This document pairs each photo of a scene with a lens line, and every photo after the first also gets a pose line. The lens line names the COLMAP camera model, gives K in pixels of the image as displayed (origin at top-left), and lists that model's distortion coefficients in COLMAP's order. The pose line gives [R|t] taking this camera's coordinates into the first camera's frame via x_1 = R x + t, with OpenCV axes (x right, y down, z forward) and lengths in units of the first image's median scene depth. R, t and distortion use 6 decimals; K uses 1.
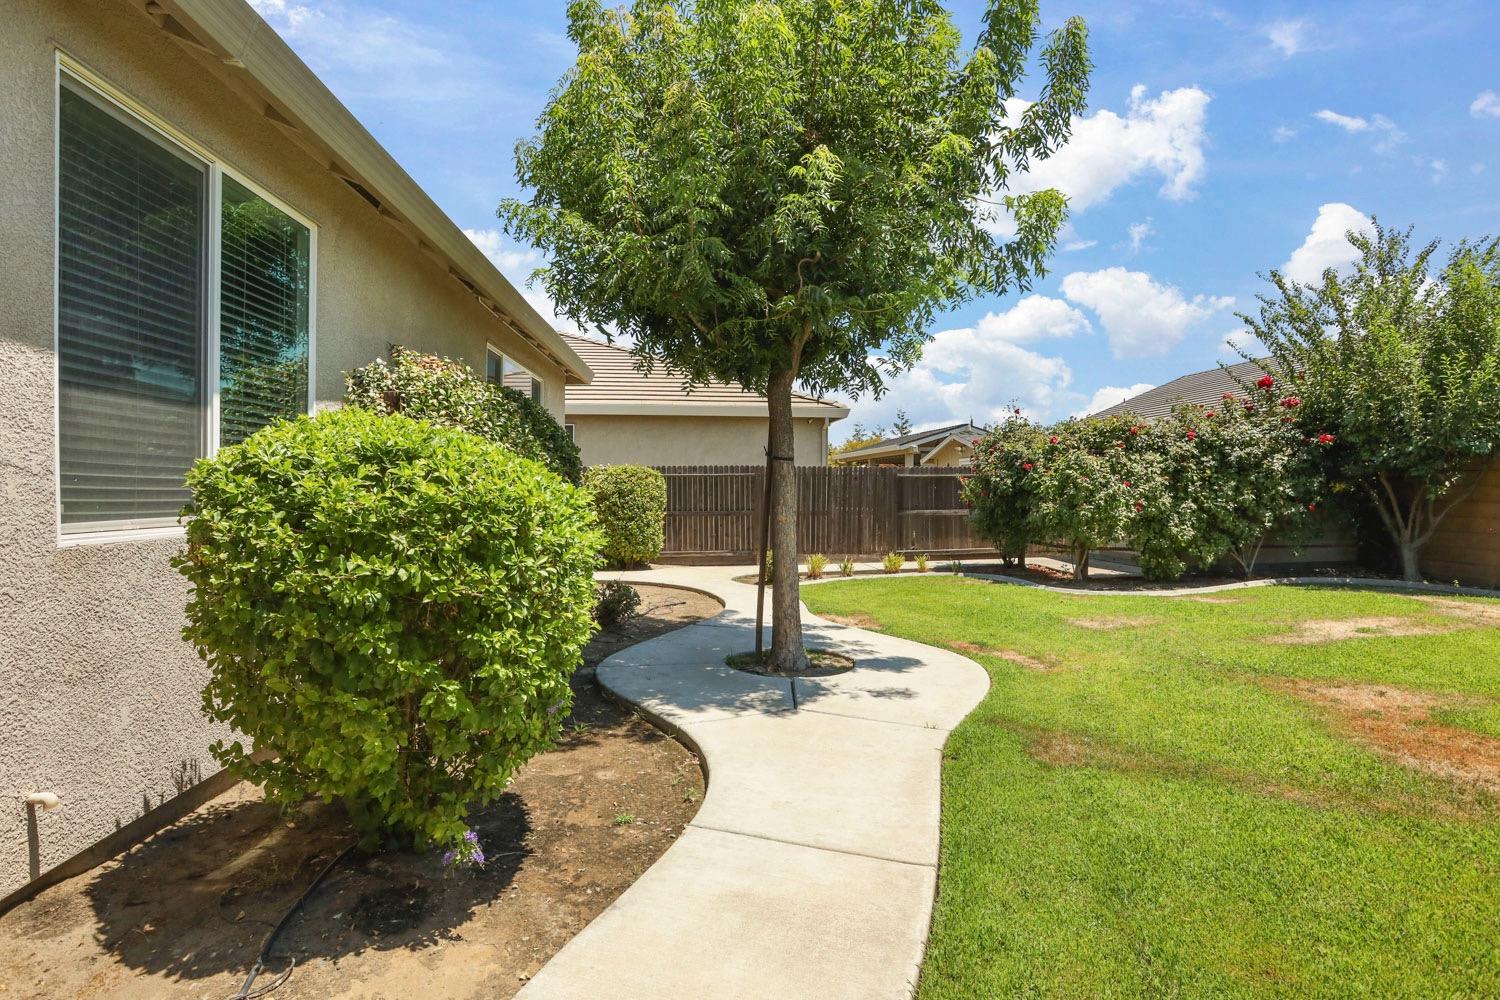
lens RADIAL K [[777.4, 0, 743.1], [0, 777.4, 490.6], [0, 0, 1]] dist [-0.061837, 0.031322]
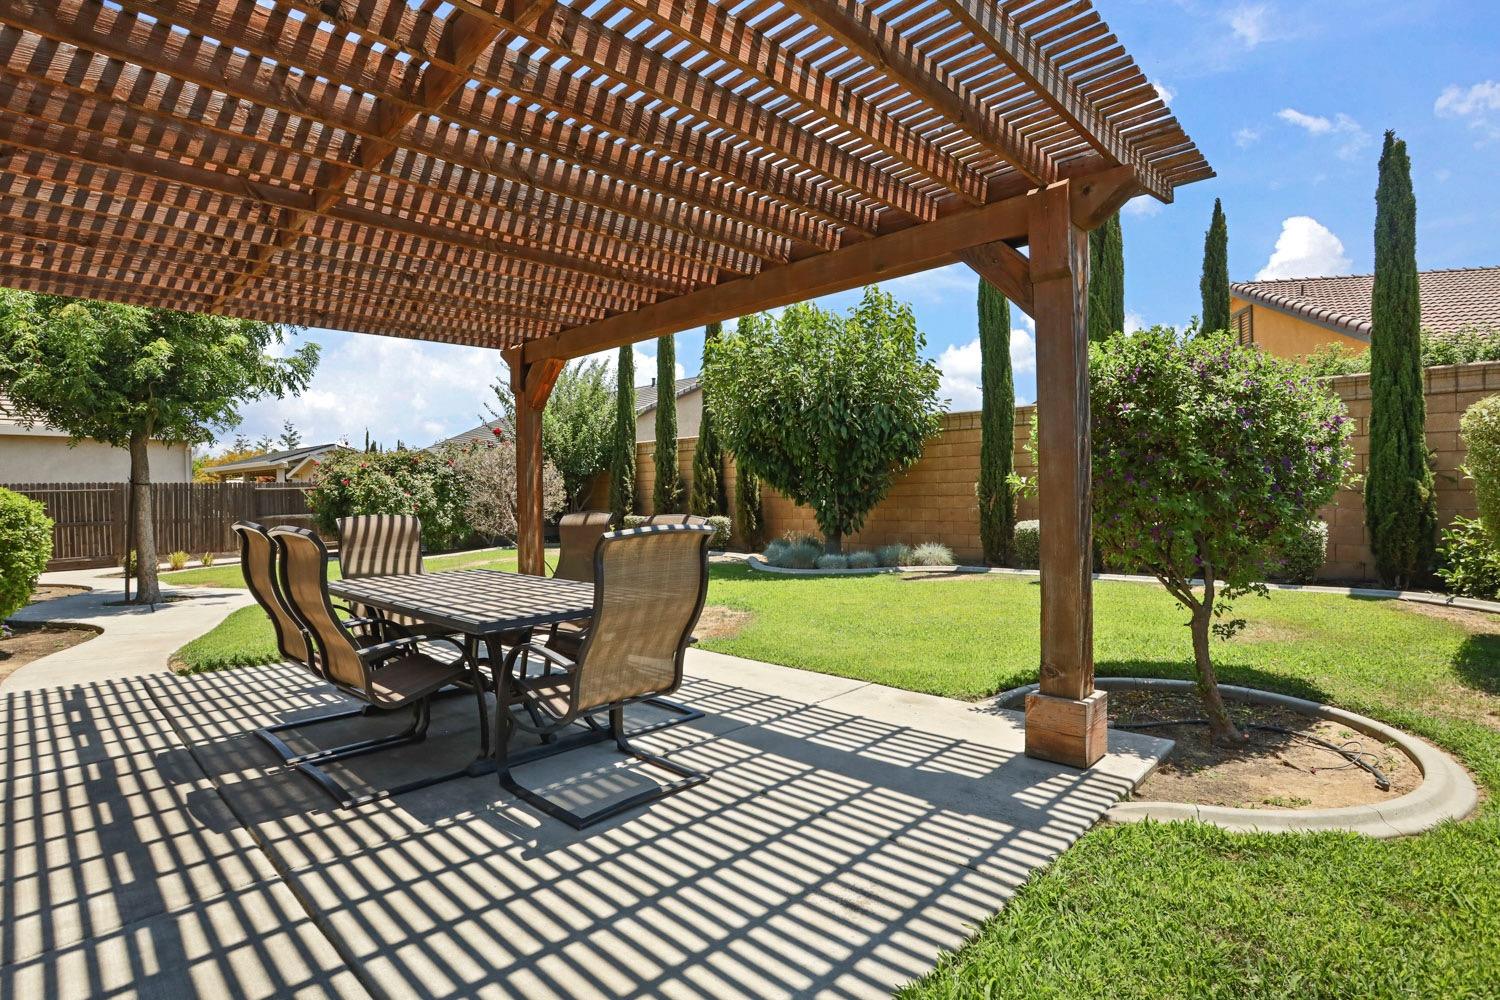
lens RADIAL K [[738.5, 0, 742.3], [0, 738.5, 496.5], [0, 0, 1]] dist [-0.079836, 0.036991]
pose [[0.732992, -0.021325, 0.679903, -0.024777], [0.022045, 0.999728, 0.007590, 0.002009], [-0.679880, 0.009425, 0.733263, -0.583969]]
